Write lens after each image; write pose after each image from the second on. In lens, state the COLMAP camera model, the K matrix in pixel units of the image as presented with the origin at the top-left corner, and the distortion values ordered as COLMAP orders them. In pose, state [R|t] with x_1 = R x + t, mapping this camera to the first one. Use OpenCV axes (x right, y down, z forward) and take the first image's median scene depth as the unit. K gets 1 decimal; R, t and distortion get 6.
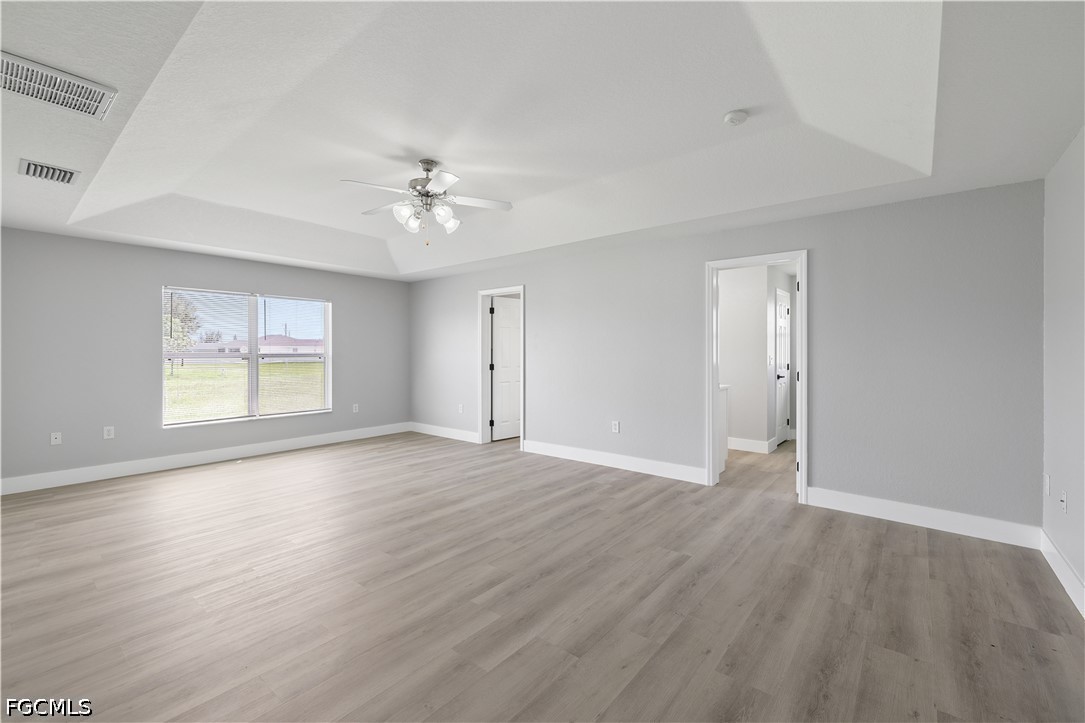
lens RADIAL K [[452.5, 0, 546.2], [0, 452.5, 355.1], [0, 0, 1]] dist [0.005736, 0.000062]
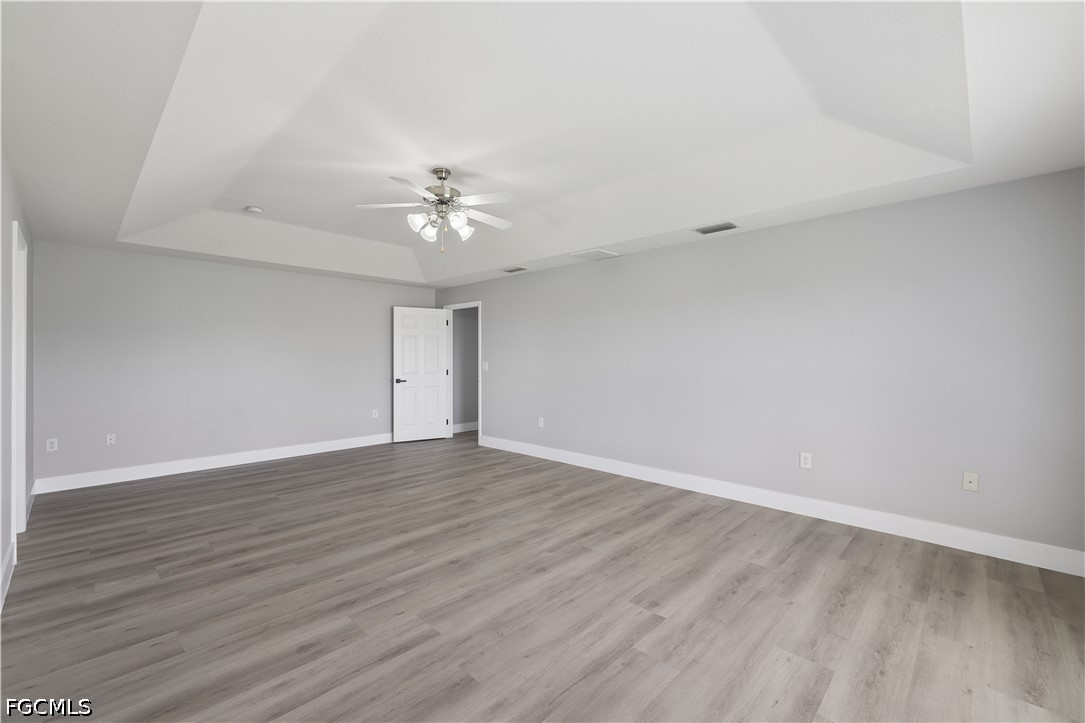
lens RADIAL K [[452.5, 0, 546.2], [0, 452.5, 355.1], [0, 0, 1]] dist [0.005736, 0.000062]
pose [[-0.996798, 0.001825, 0.079940, -0.537866], [0.001740, 0.999998, -0.001127, -0.012395], [-0.079941, -0.000984, -0.996799, 1.867172]]
